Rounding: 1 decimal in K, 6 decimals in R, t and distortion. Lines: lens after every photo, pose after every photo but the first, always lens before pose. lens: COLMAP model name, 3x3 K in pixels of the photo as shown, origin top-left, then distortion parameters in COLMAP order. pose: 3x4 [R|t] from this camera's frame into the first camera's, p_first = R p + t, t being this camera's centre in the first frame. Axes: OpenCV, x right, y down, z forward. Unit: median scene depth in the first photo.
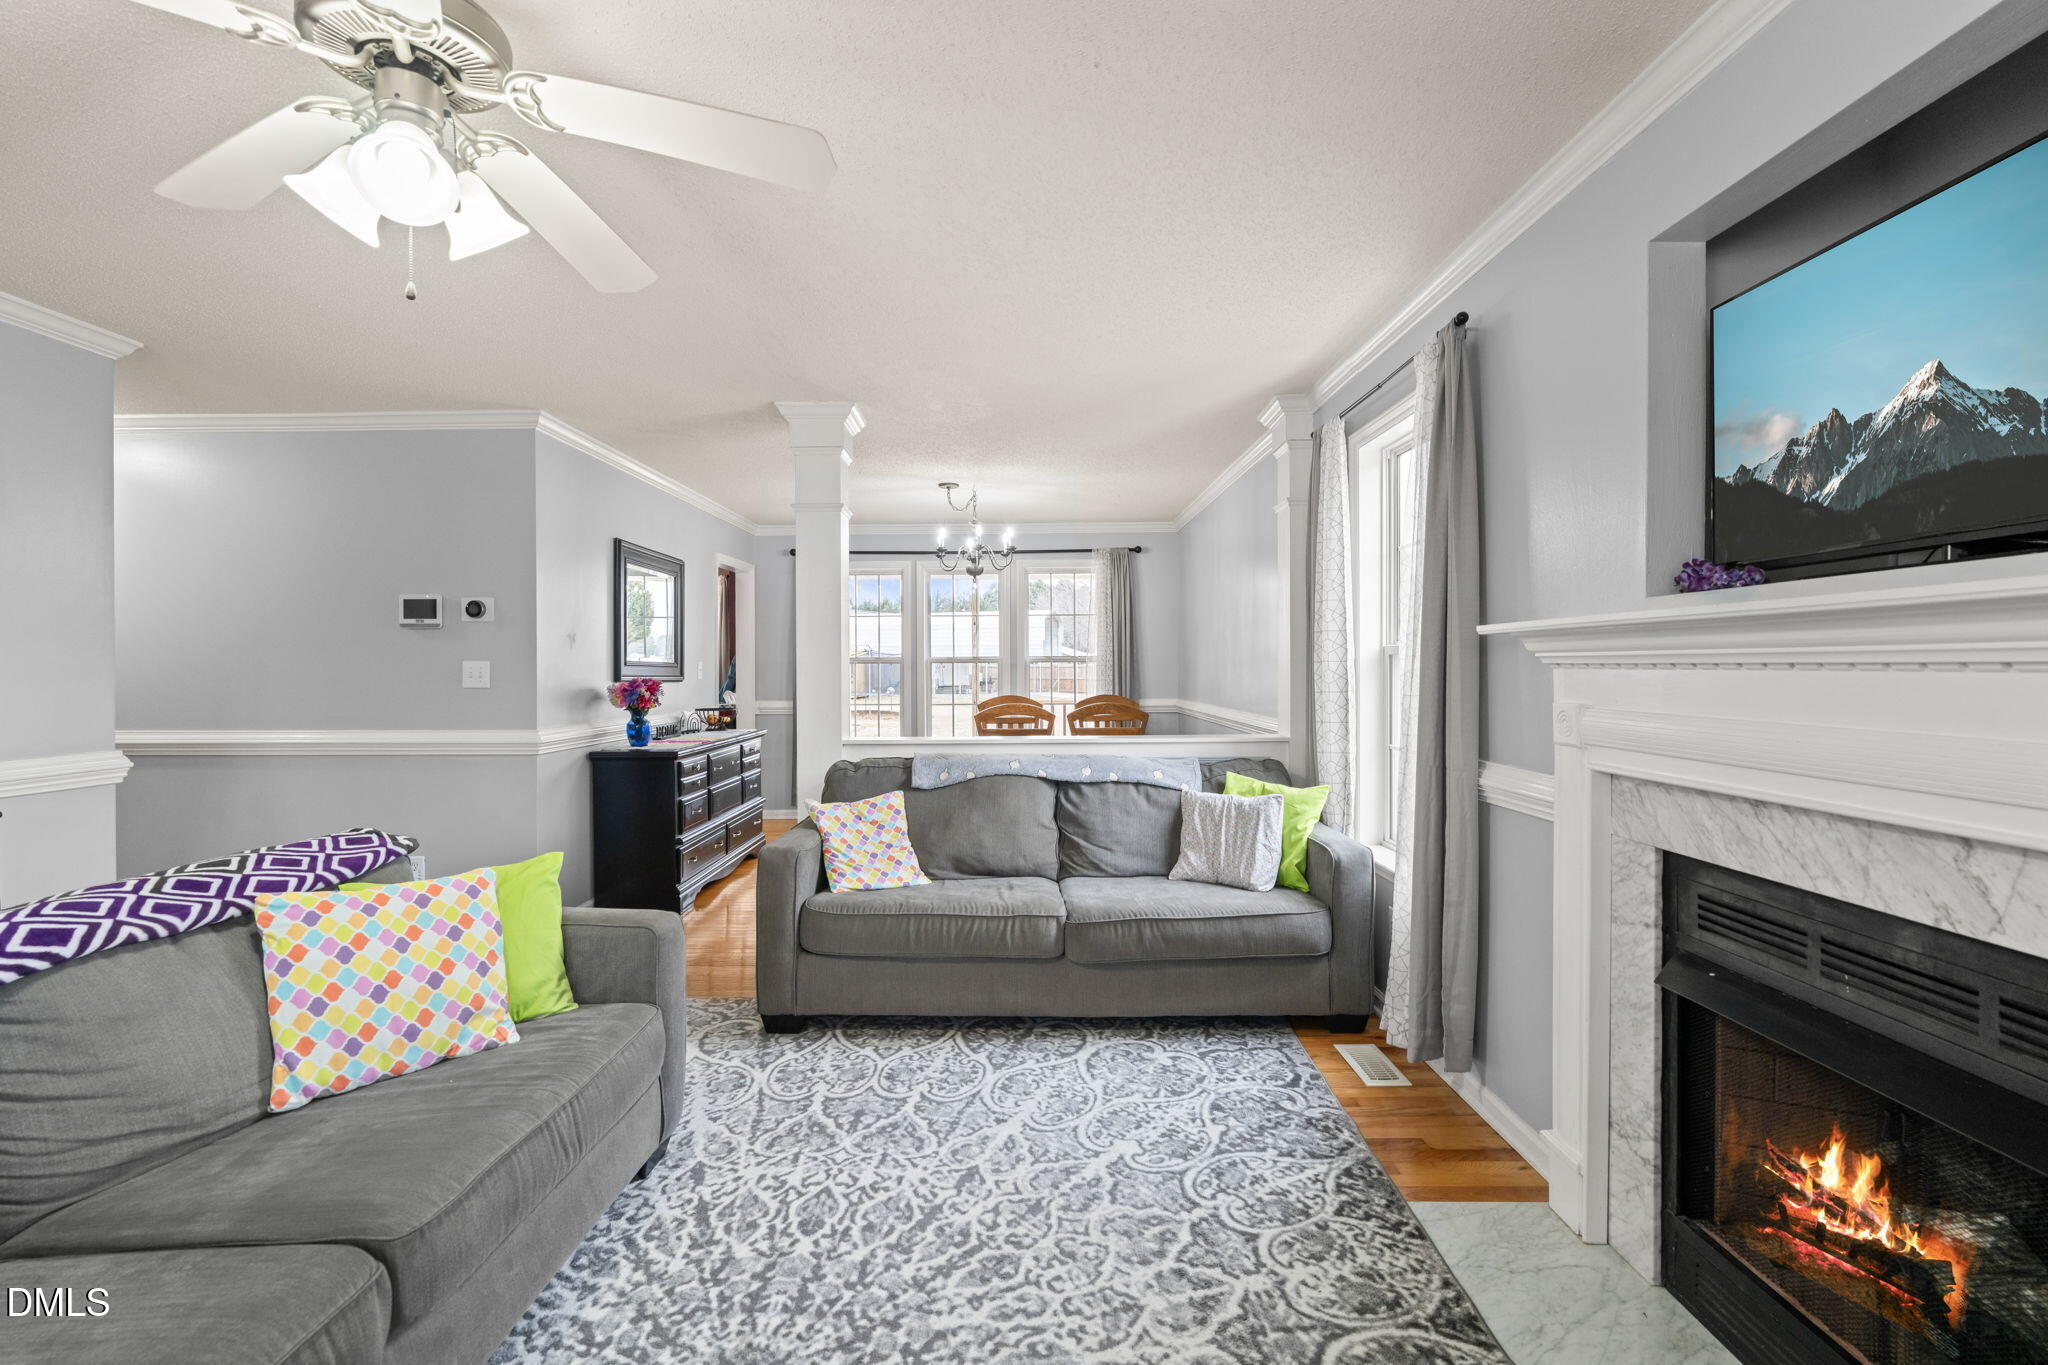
lens RADIAL K [[884.4, 0, 1024.0], [0, 884.4, 682.5], [0, 0, 1]] dist [-0.000260, 0.000112]
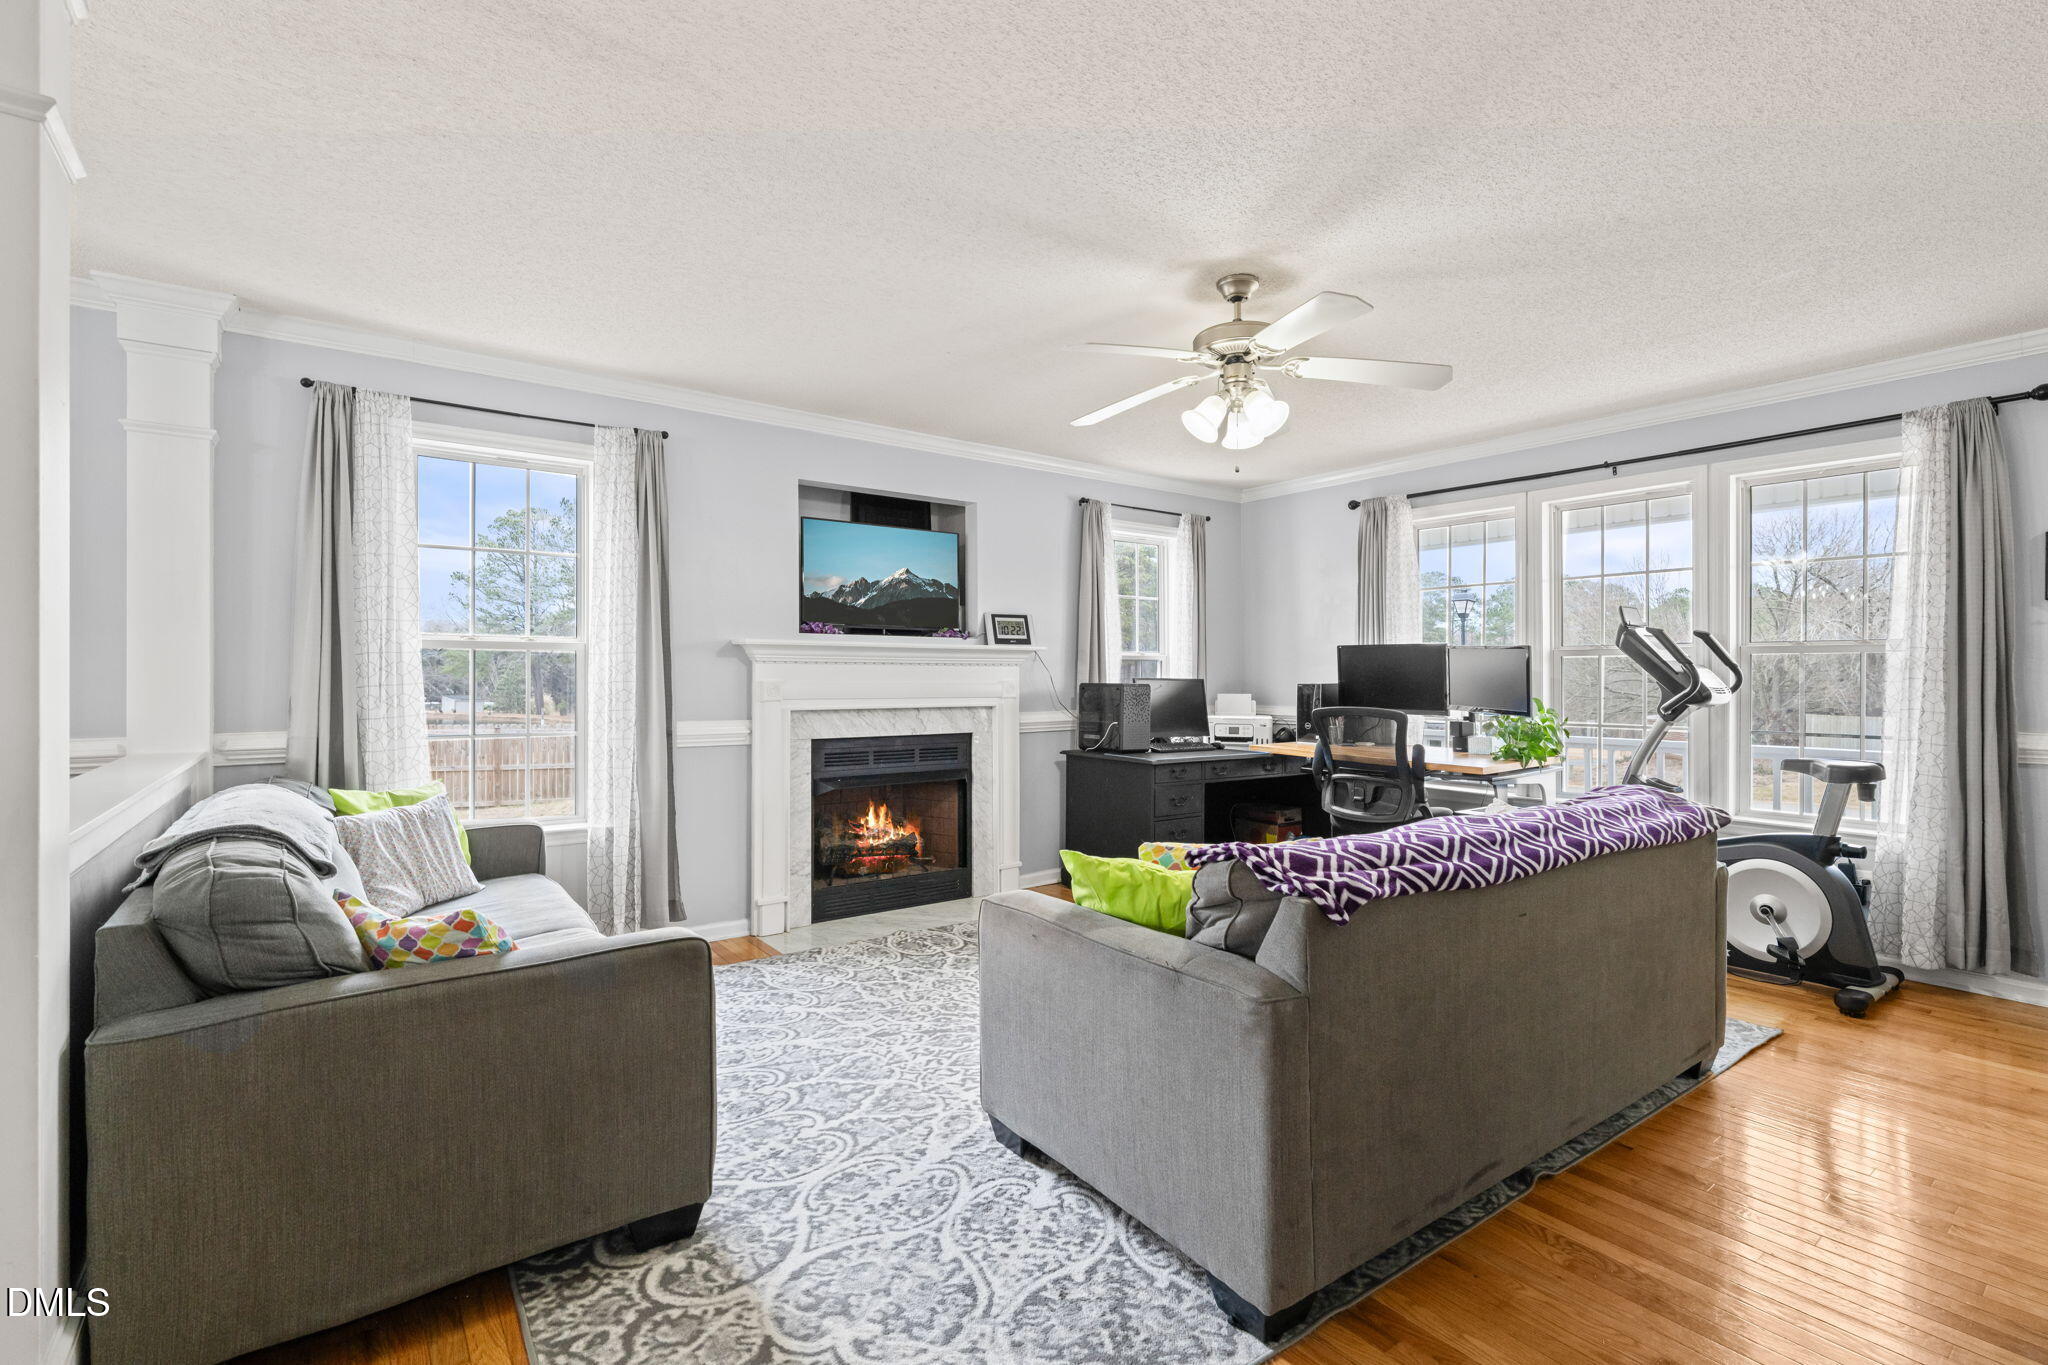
lens RADIAL K [[921.2, 0, 1011.8], [0, 921.2, 675.3], [0, 0, 1]] dist [0.000597, 0.000644]
pose [[-0.595607, 0.002756, 0.803271, -1.299863], [0.009582, 0.999947, 0.003675, 0.009477], [-0.803219, 0.009886, -0.595602, 1.662005]]
